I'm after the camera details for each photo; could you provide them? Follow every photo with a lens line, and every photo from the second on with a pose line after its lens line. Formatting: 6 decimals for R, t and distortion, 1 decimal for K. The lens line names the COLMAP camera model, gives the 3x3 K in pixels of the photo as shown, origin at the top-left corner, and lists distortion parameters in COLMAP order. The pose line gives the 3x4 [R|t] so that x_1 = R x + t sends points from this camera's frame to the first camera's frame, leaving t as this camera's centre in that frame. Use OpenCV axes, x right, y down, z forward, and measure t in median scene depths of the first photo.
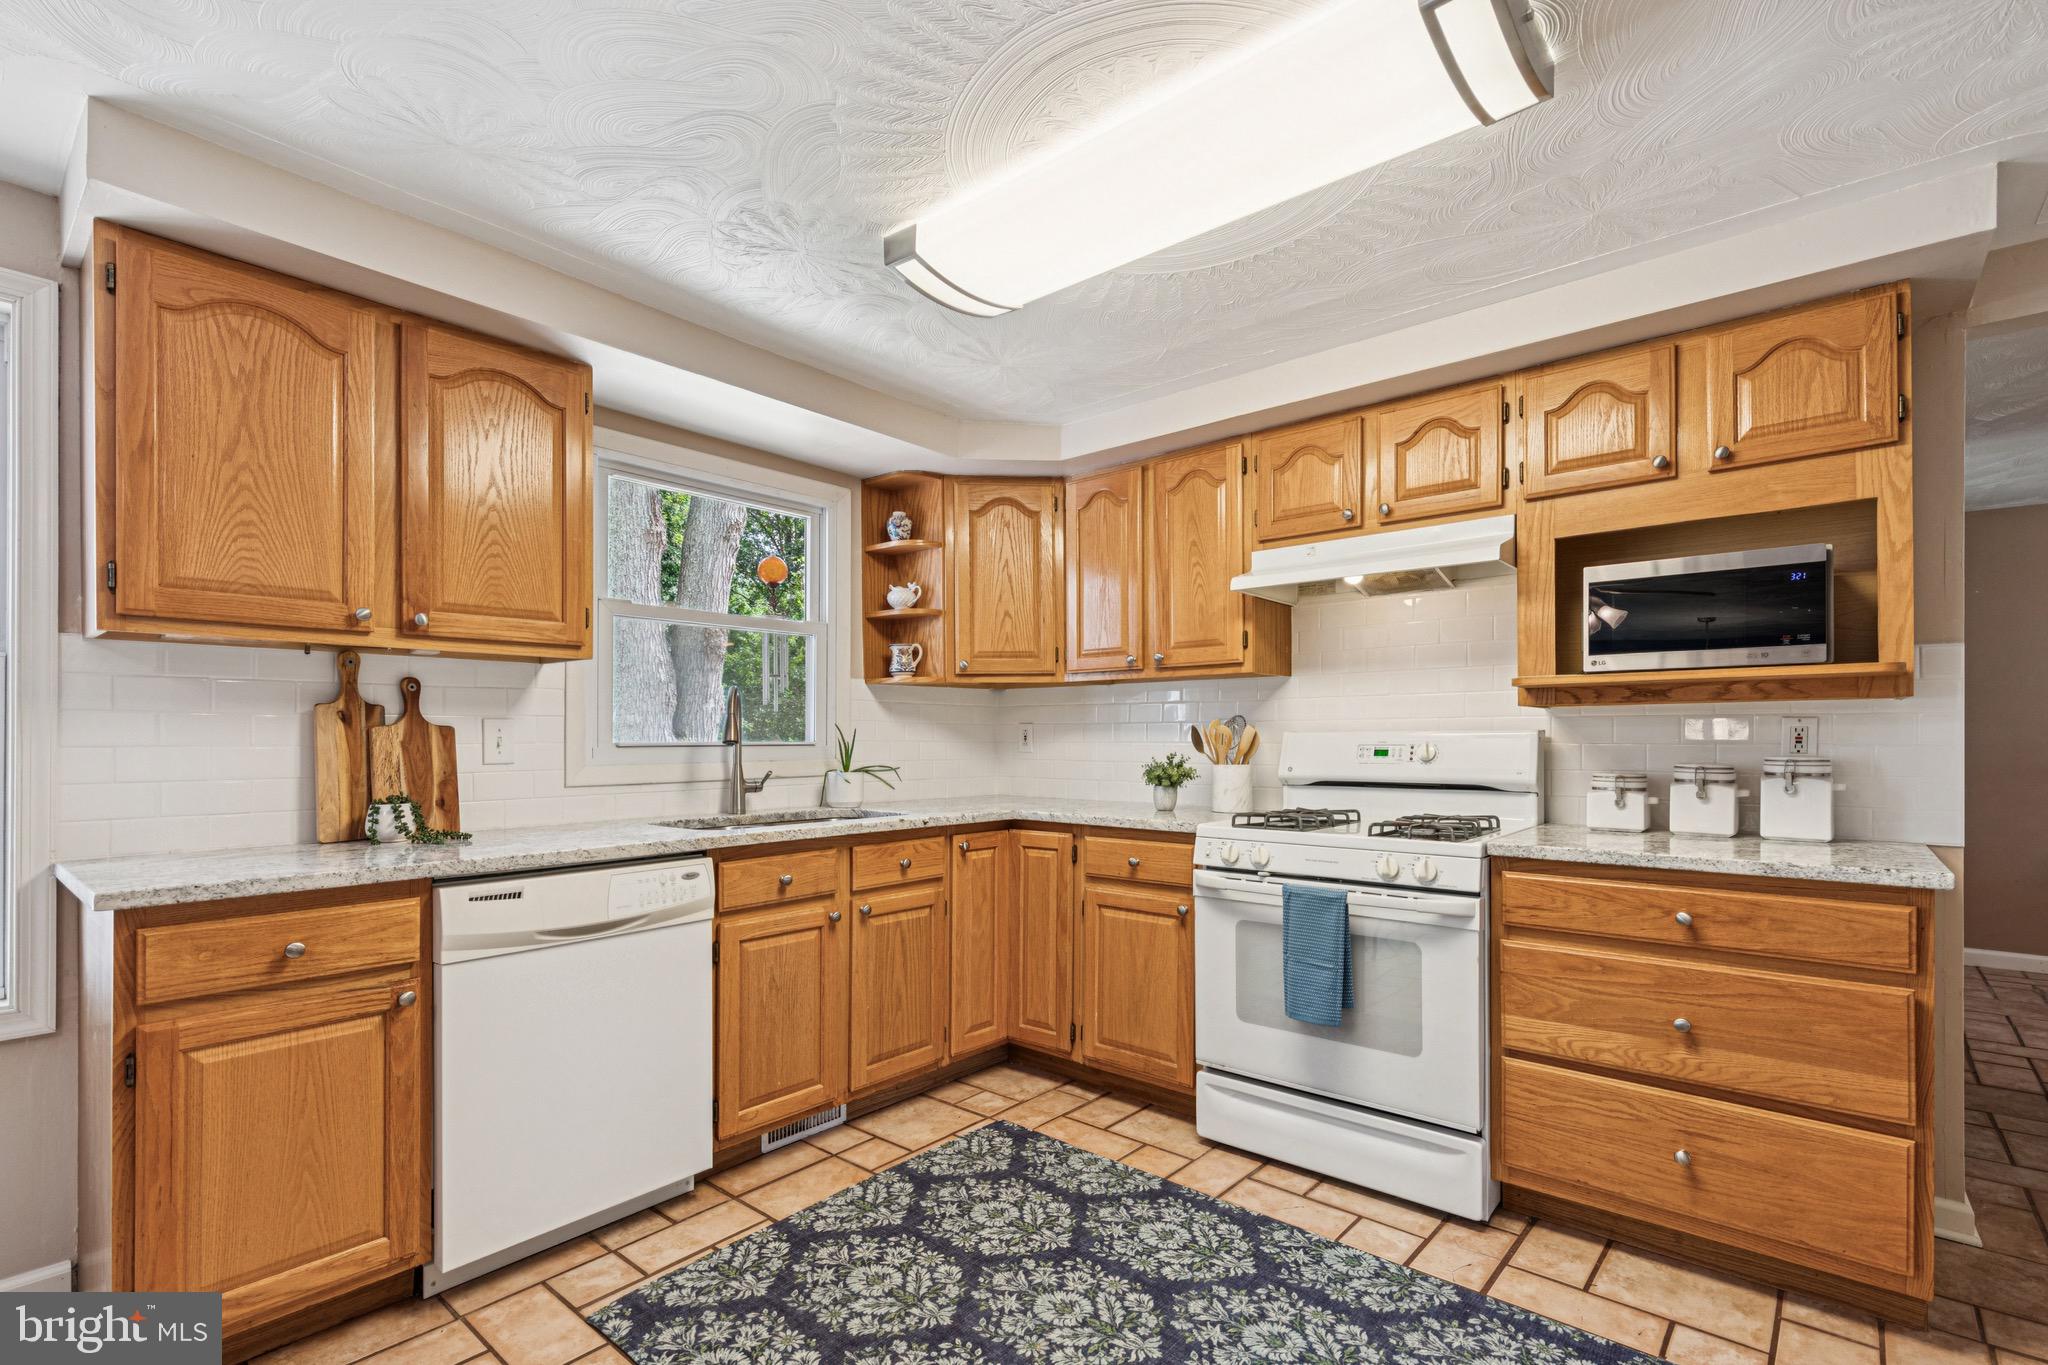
lens RADIAL K [[935.0, 0, 1033.0], [0, 935.0, 735.0], [0, 0, 1]] dist [0.004696, -0.000392]
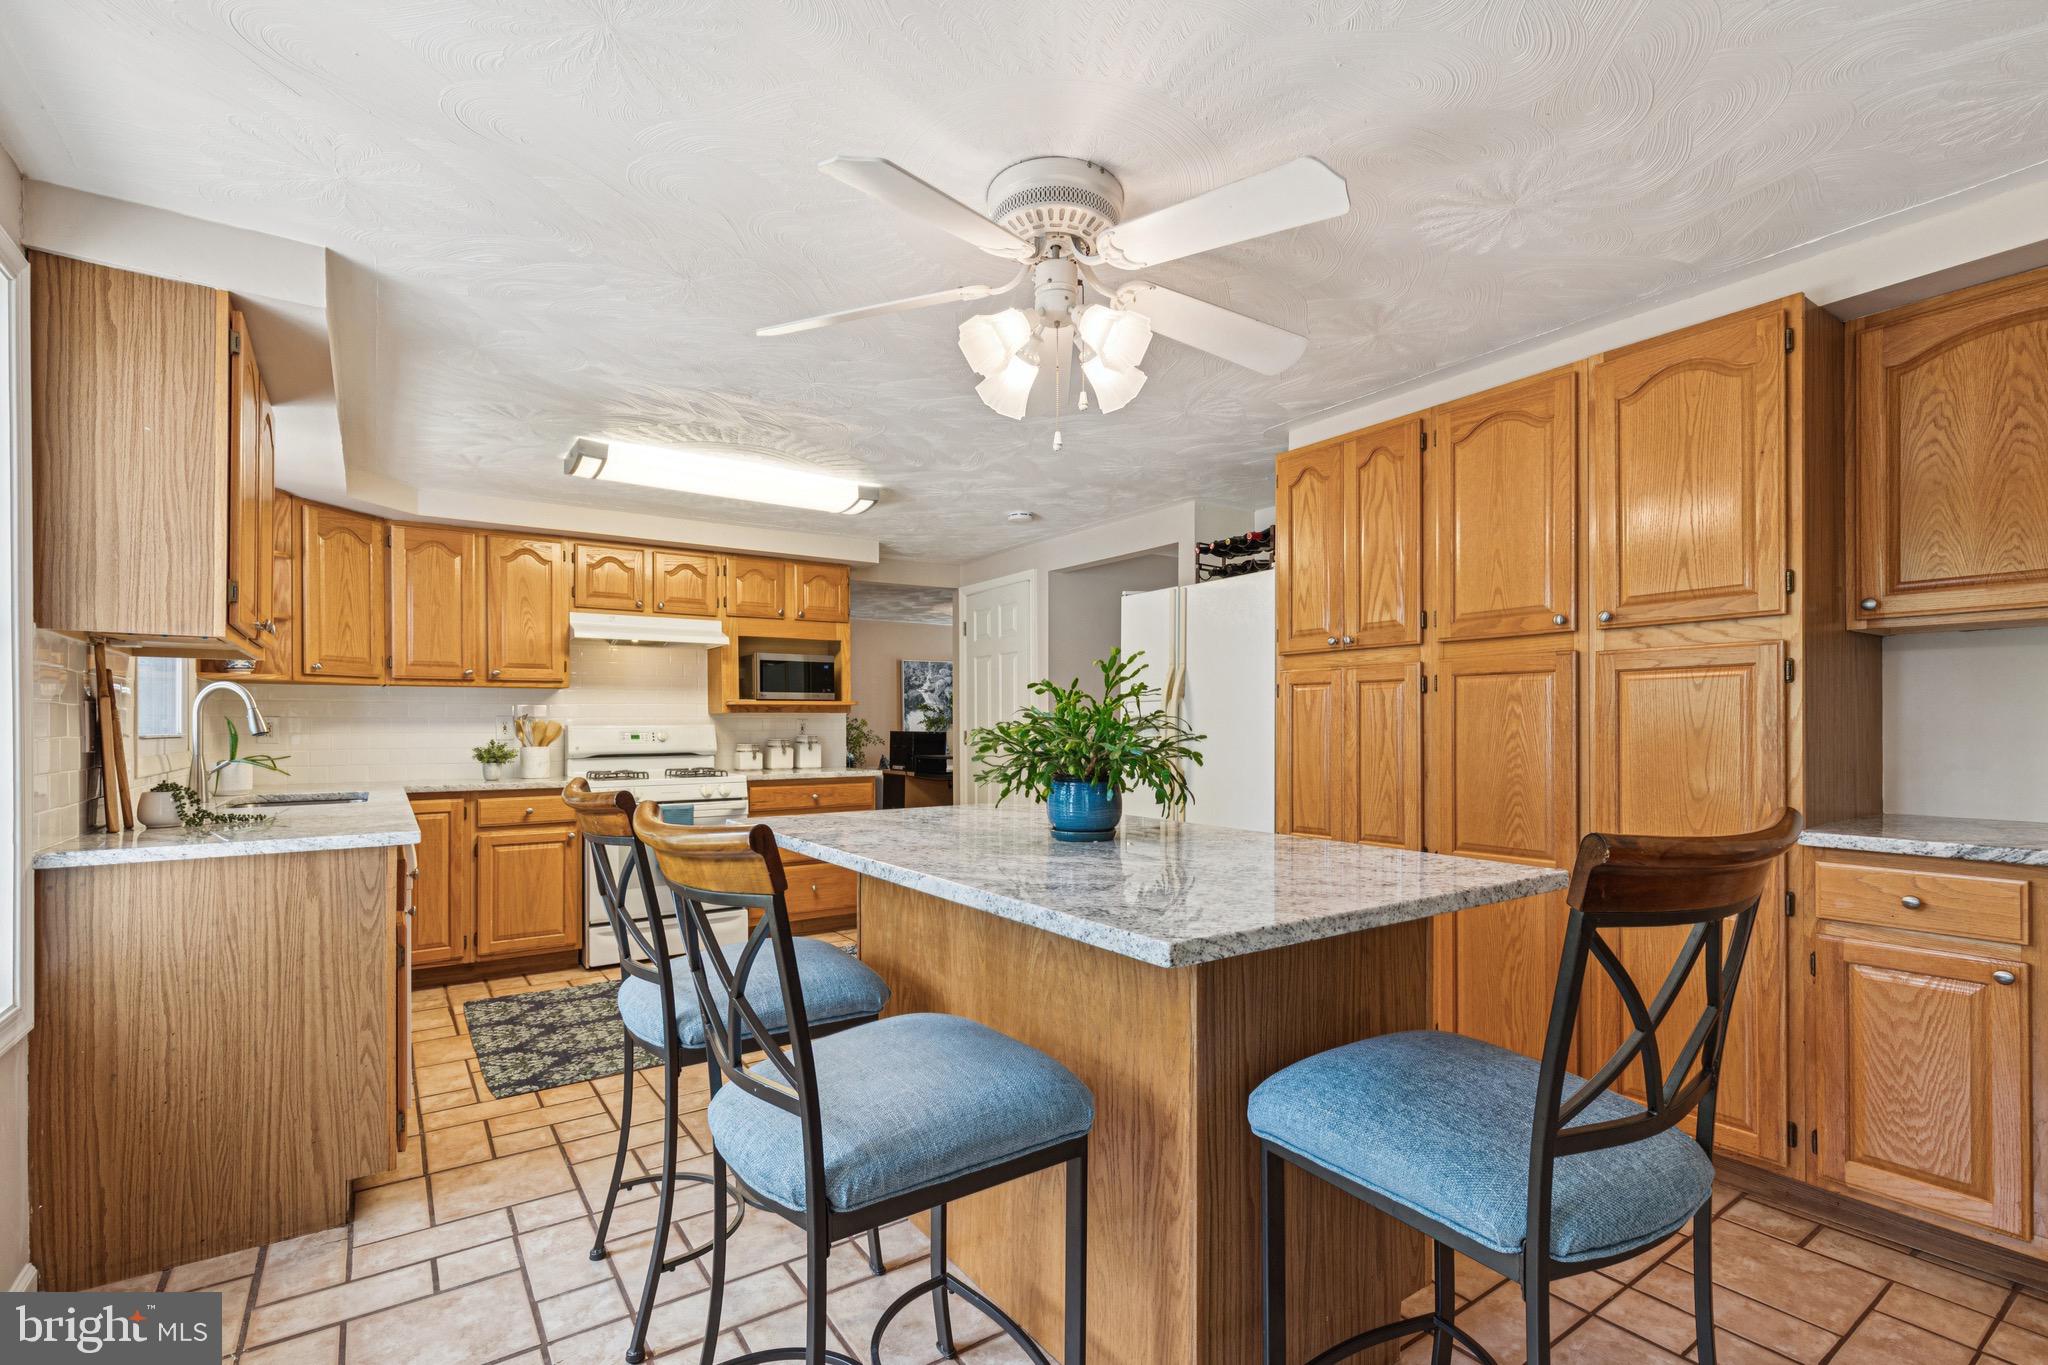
lens RADIAL K [[922.8, 0, 1026.5], [0, 922.8, 724.8], [0, 0, 1]] dist [0.028083, -0.018955]
pose [[0.264900, 0.000549, 0.964276, -1.391549], [0.000595, 1.000000, -0.000733, -0.002842], [-0.964276, 0.000768, 0.264900, -0.216408]]
